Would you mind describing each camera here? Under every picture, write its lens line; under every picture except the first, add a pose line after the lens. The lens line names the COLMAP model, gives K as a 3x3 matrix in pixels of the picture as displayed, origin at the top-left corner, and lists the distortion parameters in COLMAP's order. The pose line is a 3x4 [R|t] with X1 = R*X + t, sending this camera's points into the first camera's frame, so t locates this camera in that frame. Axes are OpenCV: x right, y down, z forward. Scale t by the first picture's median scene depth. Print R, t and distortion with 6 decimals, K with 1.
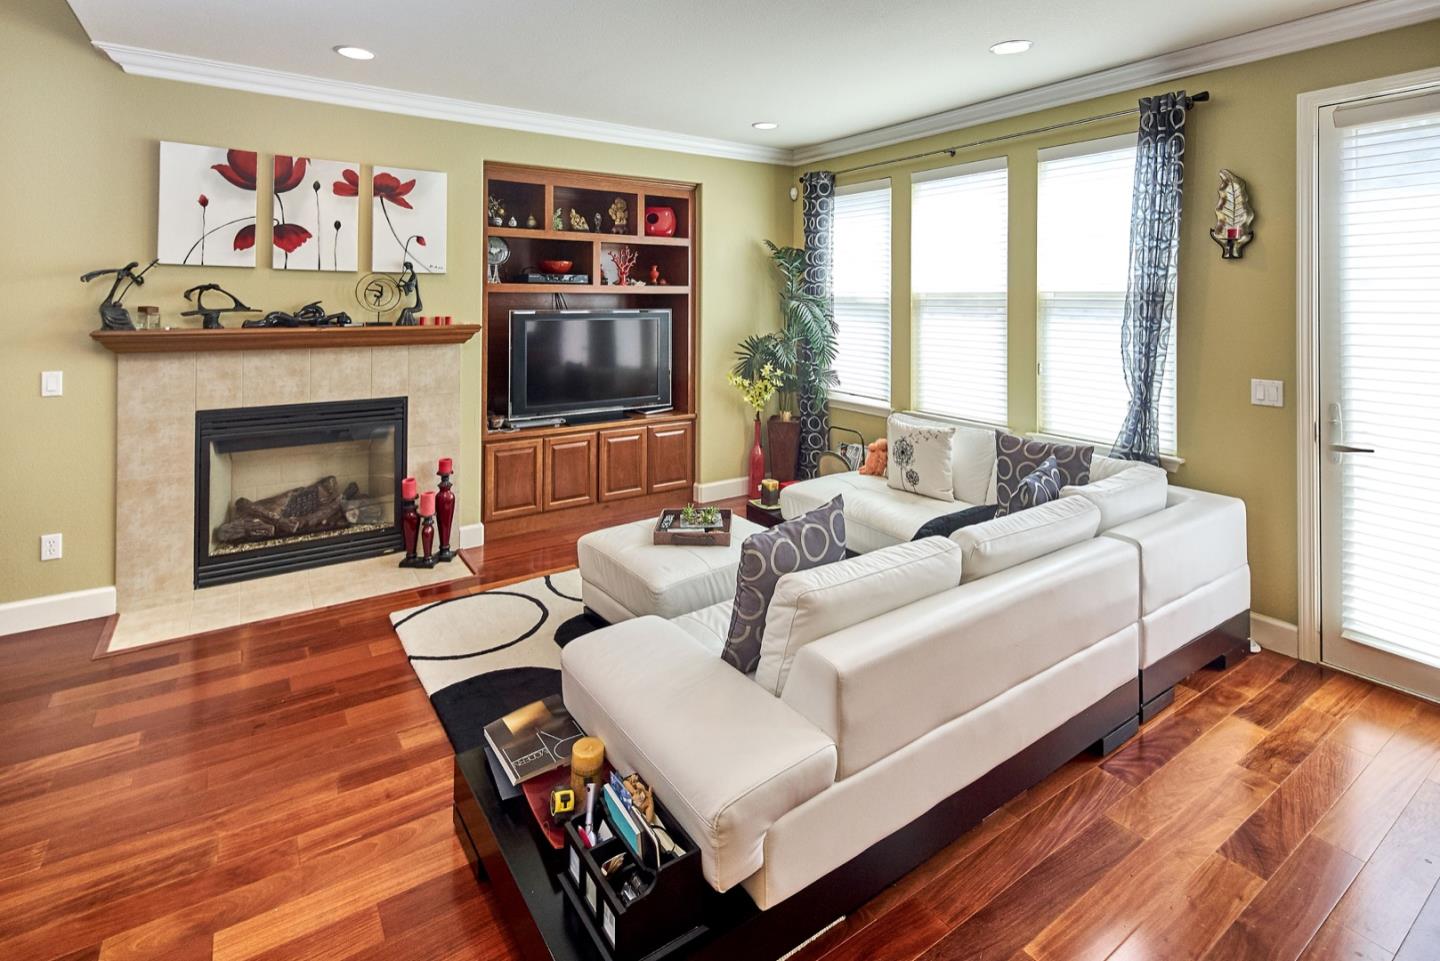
lens RADIAL K [[700.3, 0, 708.4], [0, 700.3, 297.0], [0, 0, 1]] dist [0.016631, -0.003119]
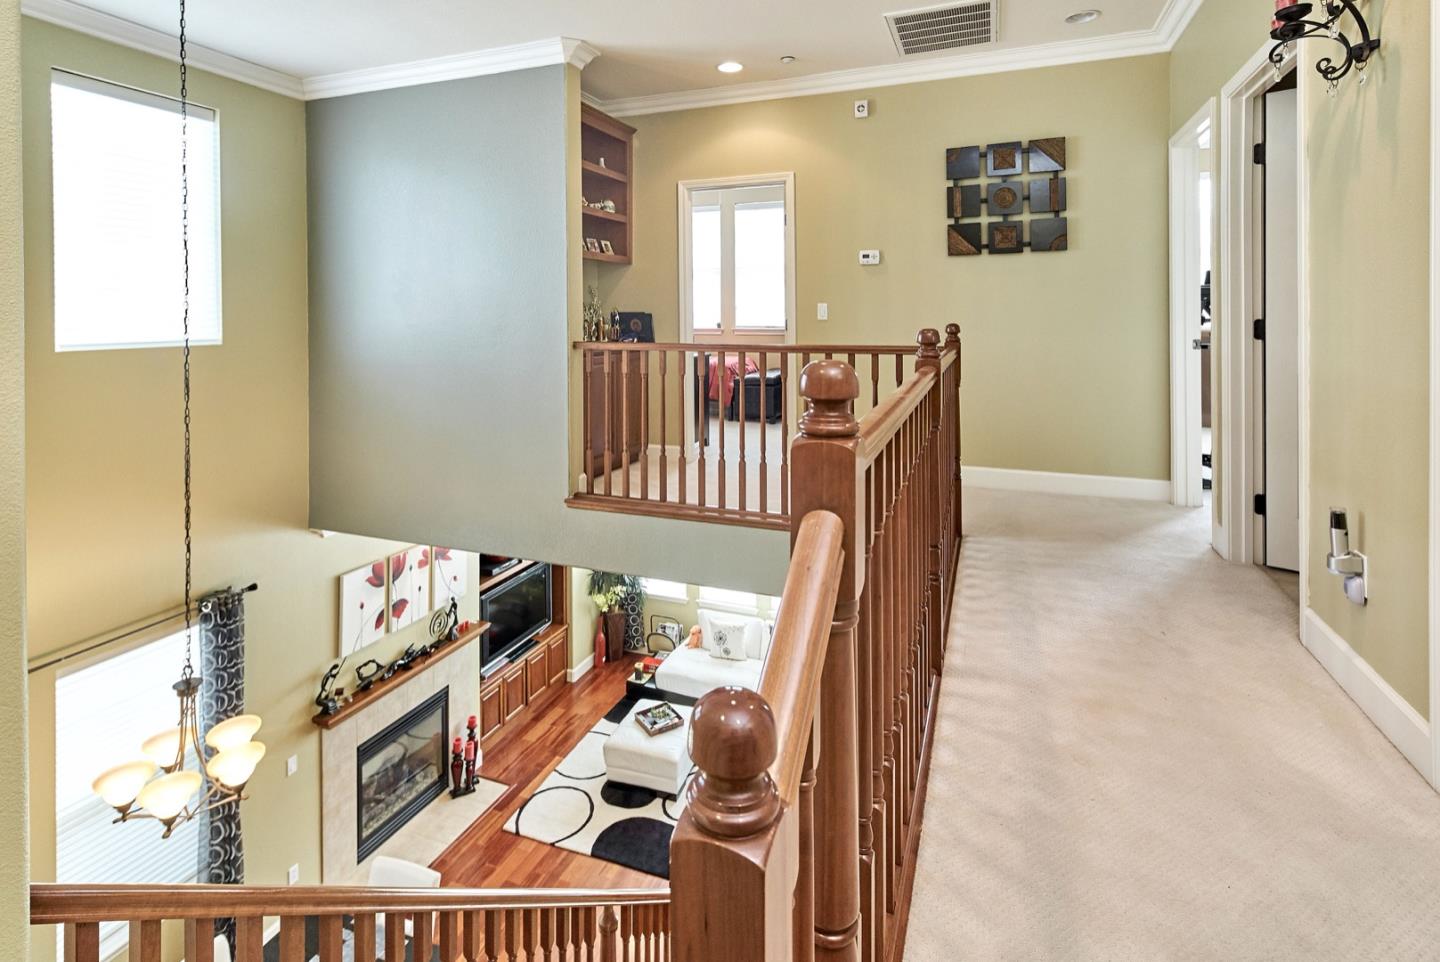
lens RADIAL K [[706.5, 0, 703.6], [0, 706.5, 330.3], [0, 0, 1]] dist [0.019319, -0.004404]
pose [[0.823546, -0.014024, 0.567076, -0.877011], [0.009671, 0.999896, 0.010684, -0.664276], [-0.567167, -0.003315, 0.823596, -0.600474]]
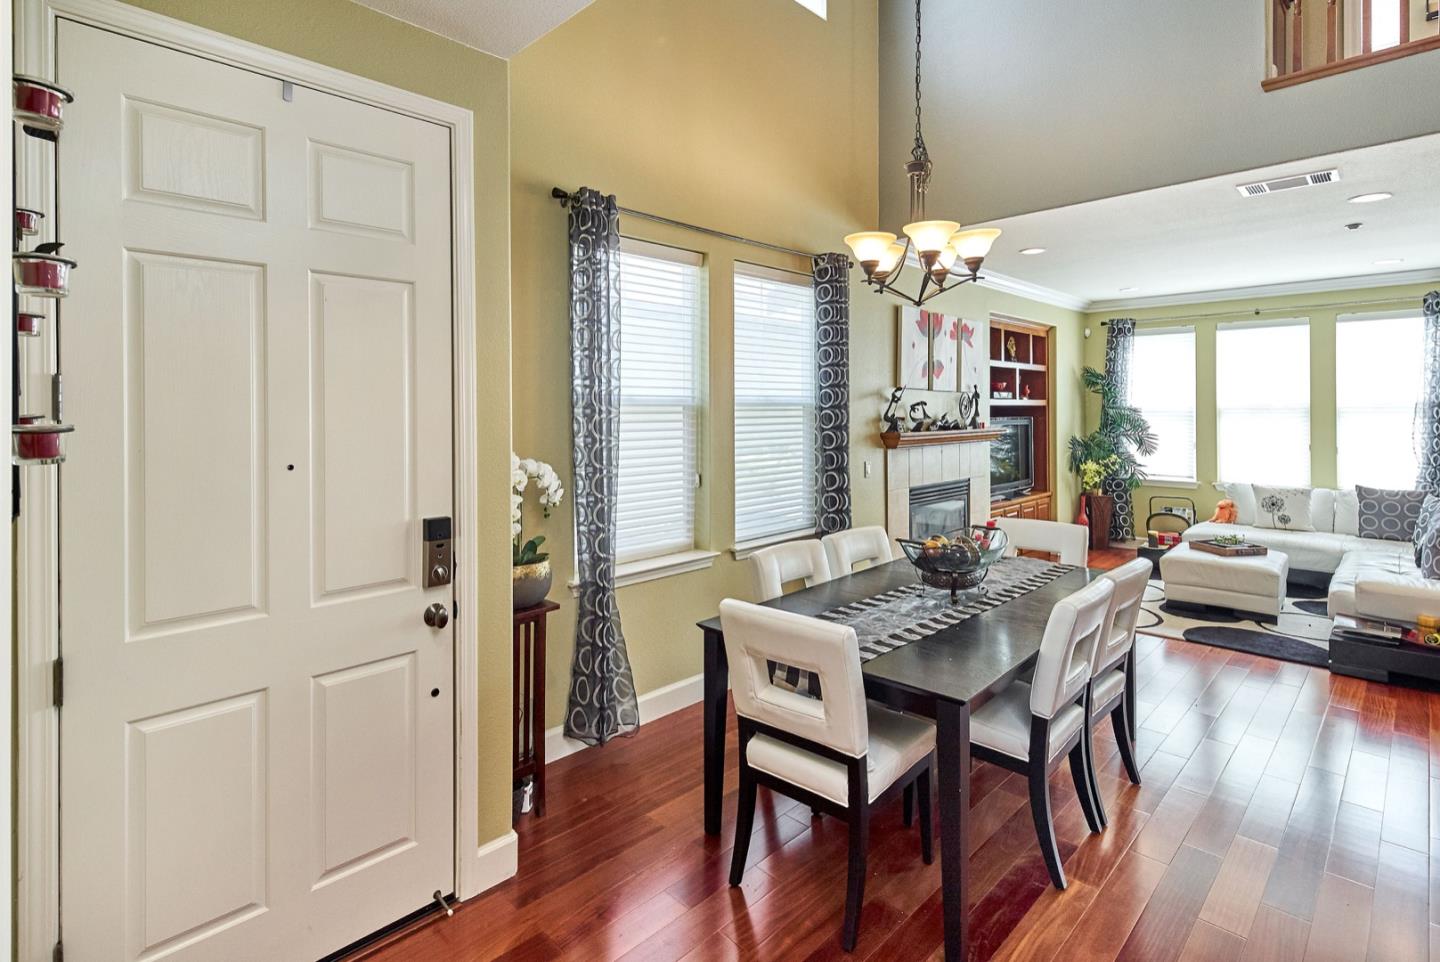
lens RADIAL K [[700.3, 0, 719.6], [0, 700.3, 406.8], [0, 0, 1]] dist [0.016631, -0.003119]
pose [[0.981099, -0.007868, 0.193349, -1.268827], [0.008256, 0.999965, -0.001200, -0.007283], [-0.193333, 0.002774, 0.981129, -0.326696]]
